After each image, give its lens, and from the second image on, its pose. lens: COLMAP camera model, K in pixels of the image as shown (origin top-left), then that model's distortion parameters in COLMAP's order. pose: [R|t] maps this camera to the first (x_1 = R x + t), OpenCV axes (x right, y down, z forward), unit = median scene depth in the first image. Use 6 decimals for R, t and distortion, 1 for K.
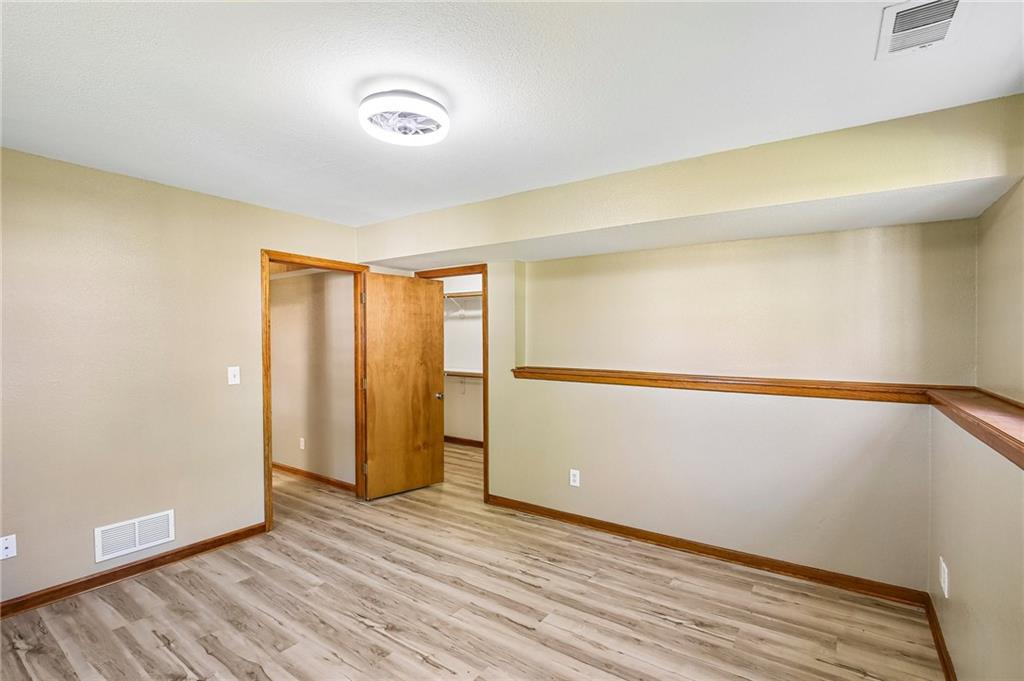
lens RADIAL K [[474.7, 0, 507.2], [0, 474.7, 333.4], [0, 0, 1]] dist [-0.029039, 0.004099]
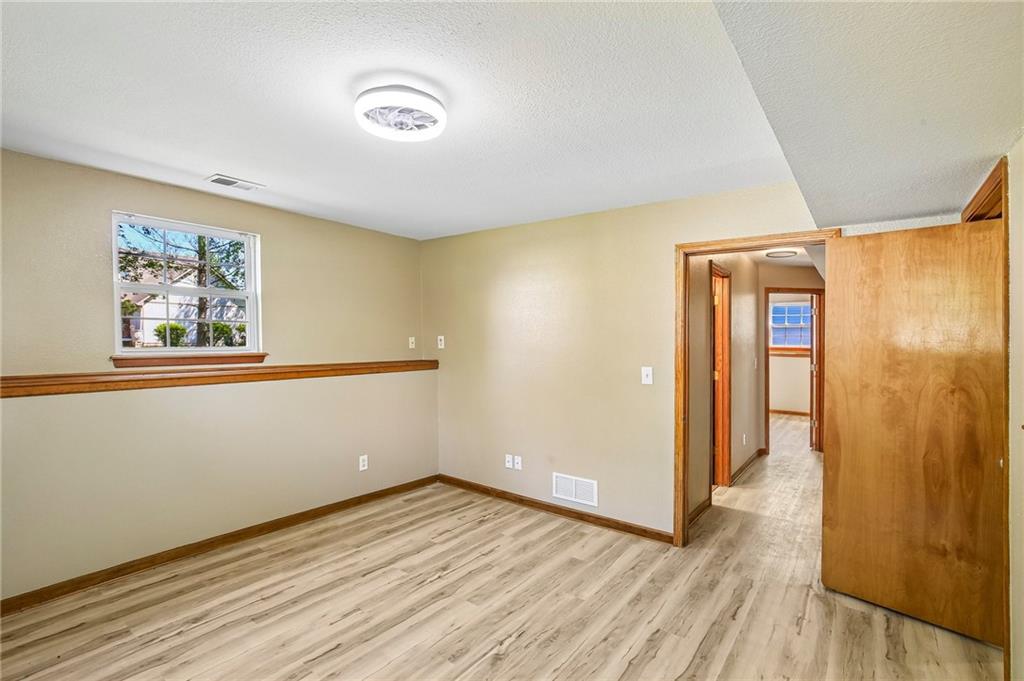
lens RADIAL K [[474.7, 0, 517.4], [0, 474.7, 344.5], [0, 0, 1]] dist [-0.029039, 0.004099]
pose [[-0.016839, 0.009040, -0.999817, 0.523456], [-0.001867, 0.999957, 0.009073, 0.015528], [0.999856, 0.002020, -0.016822, 0.852735]]
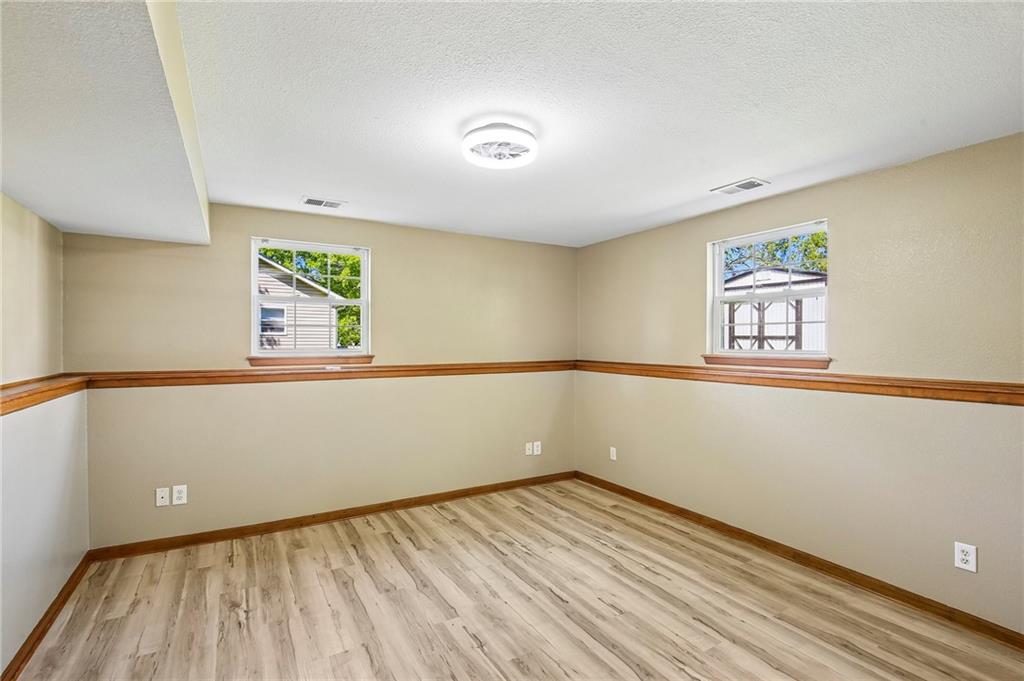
lens RADIAL K [[474.7, 0, 511.6], [0, 474.7, 359.4], [0, 0, 1]] dist [-0.029039, 0.004099]
pose [[-0.915449, -0.017041, 0.402072, -0.467282], [-0.004992, 0.999507, 0.030997, 0.025529], [-0.402402, 0.026369, -0.915083, 1.388011]]
